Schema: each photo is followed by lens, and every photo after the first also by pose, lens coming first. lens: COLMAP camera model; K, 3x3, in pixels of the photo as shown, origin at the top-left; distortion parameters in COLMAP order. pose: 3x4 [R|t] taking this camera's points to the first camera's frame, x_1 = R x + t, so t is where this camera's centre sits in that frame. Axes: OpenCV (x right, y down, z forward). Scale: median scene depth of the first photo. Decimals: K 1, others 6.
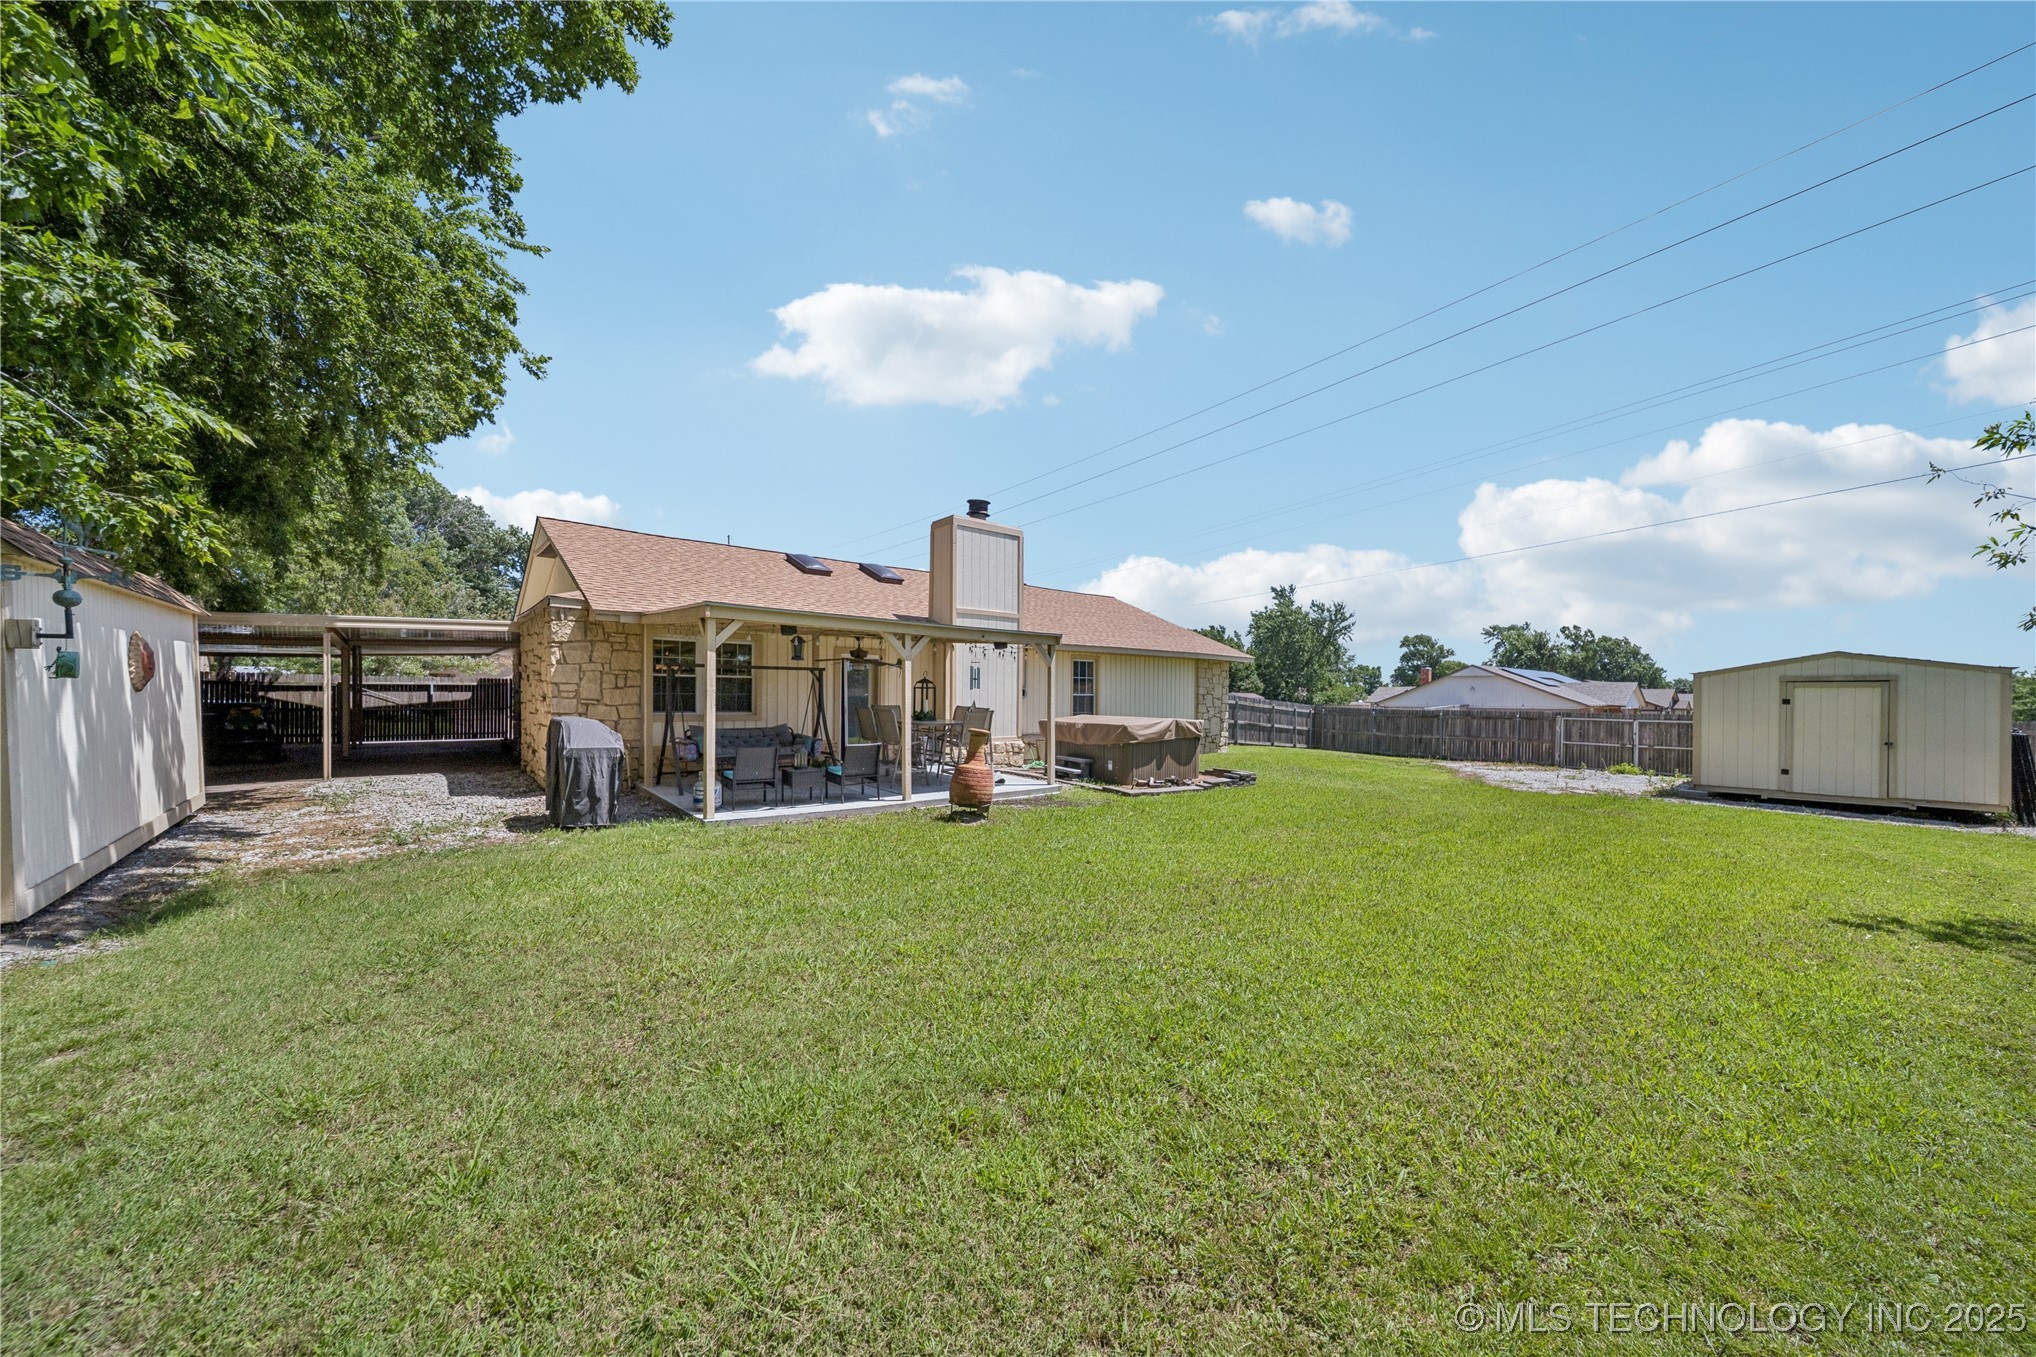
lens RADIAL K [[714.8, 0, 1014.6], [0, 714.8, 690.8], [0, 0, 1]] dist [-0.000417, 0.000146]
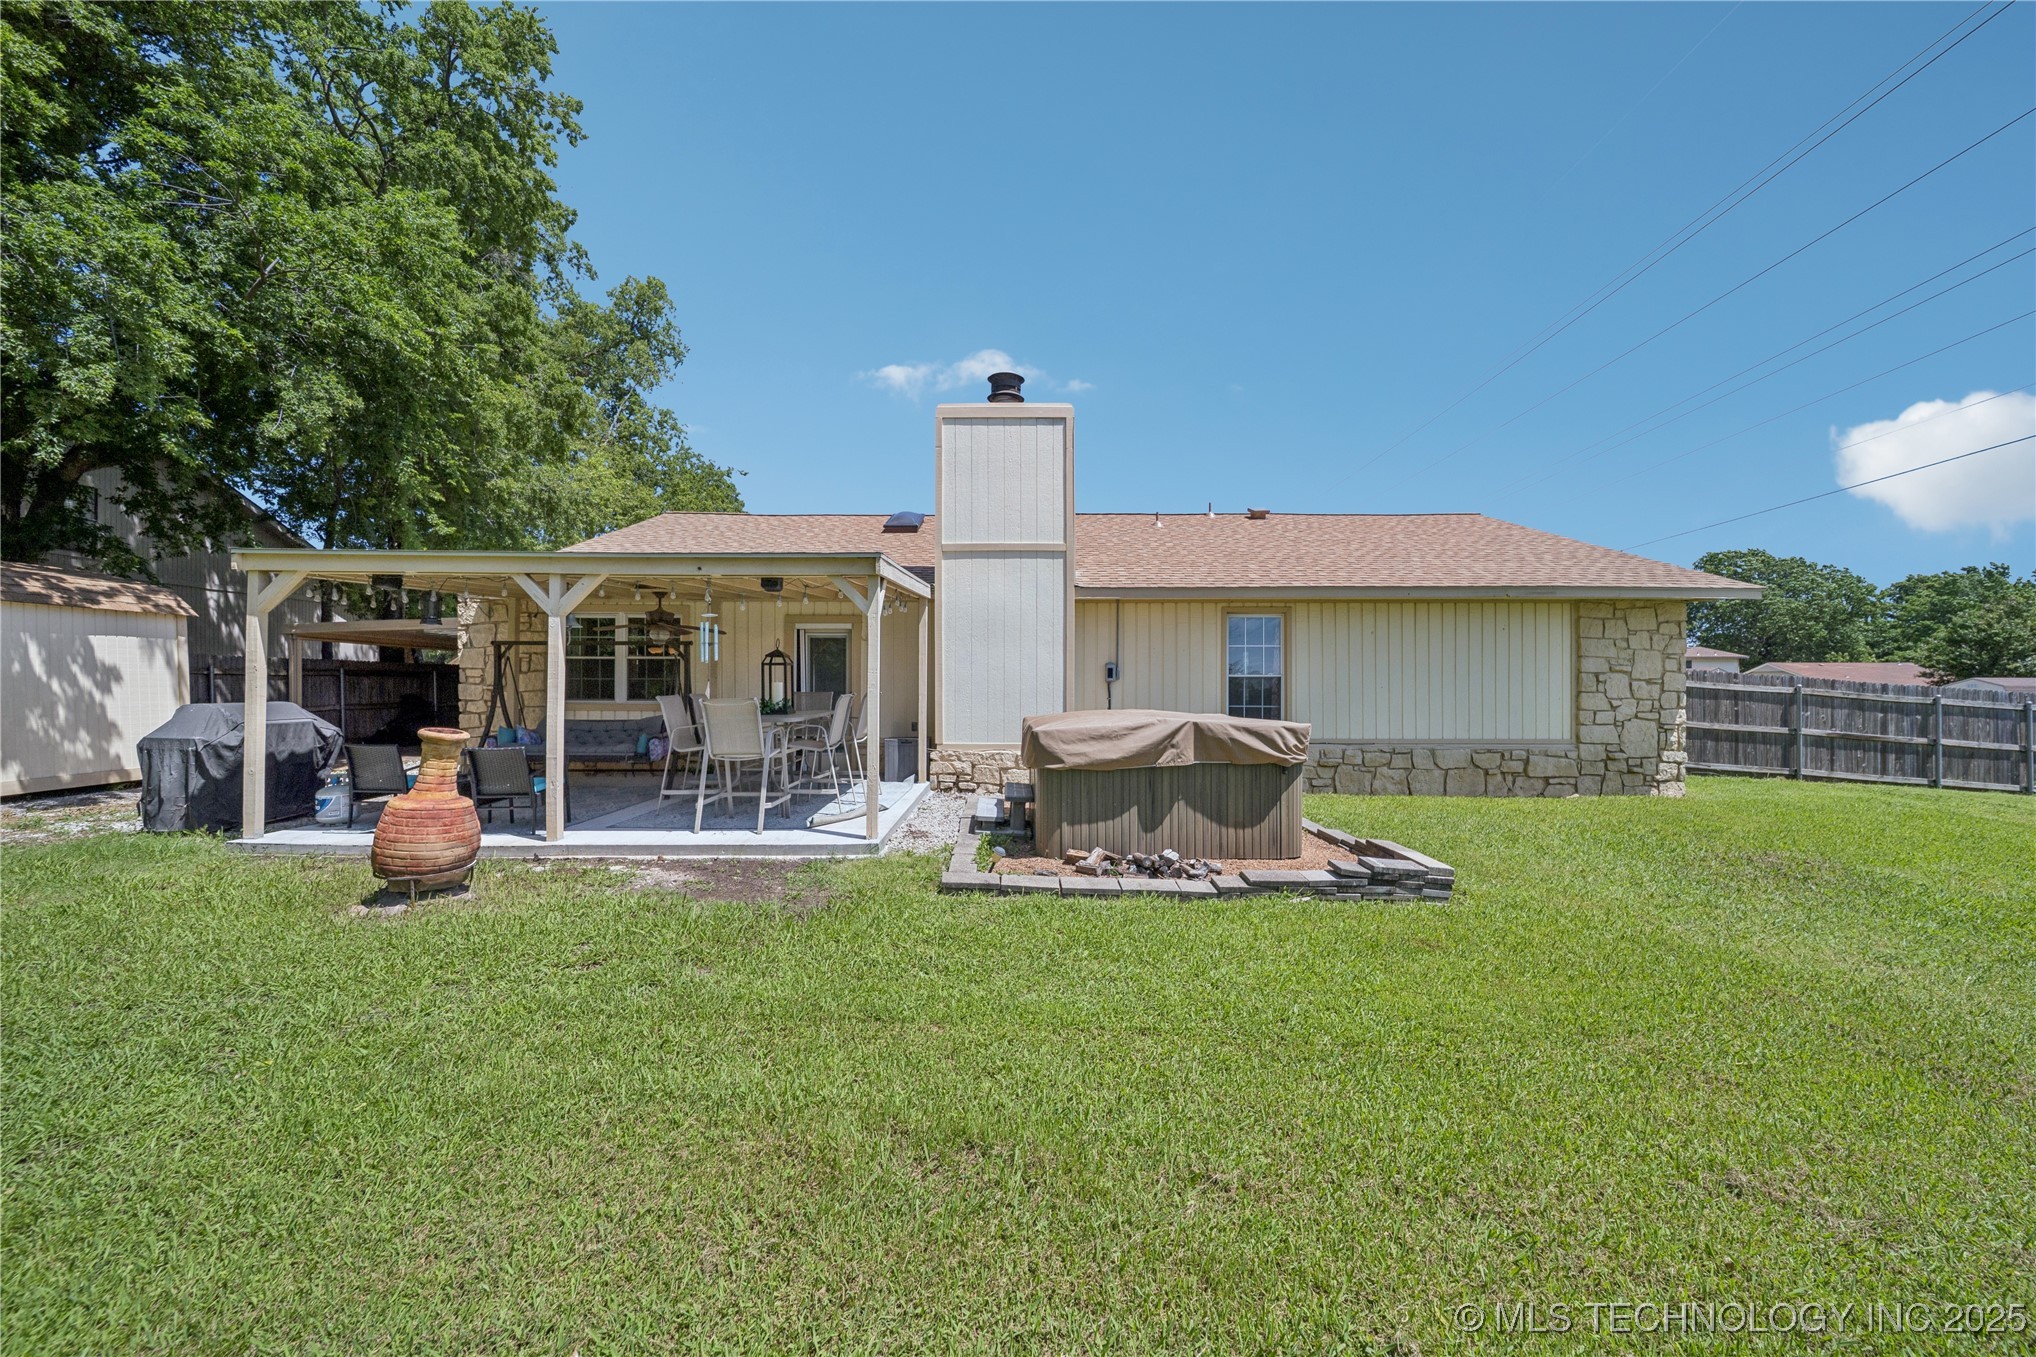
lens RADIAL K [[714.8, 0, 1029.1], [0, 714.8, 681.3], [0, 0, 1]] dist [-0.000417, 0.000146]
pose [[0.775178, -0.015617, -0.631549, 0.425419], [0.010270, 0.999874, -0.012119, 0.020393], [0.631659, 0.002909, 0.775241, 0.594168]]
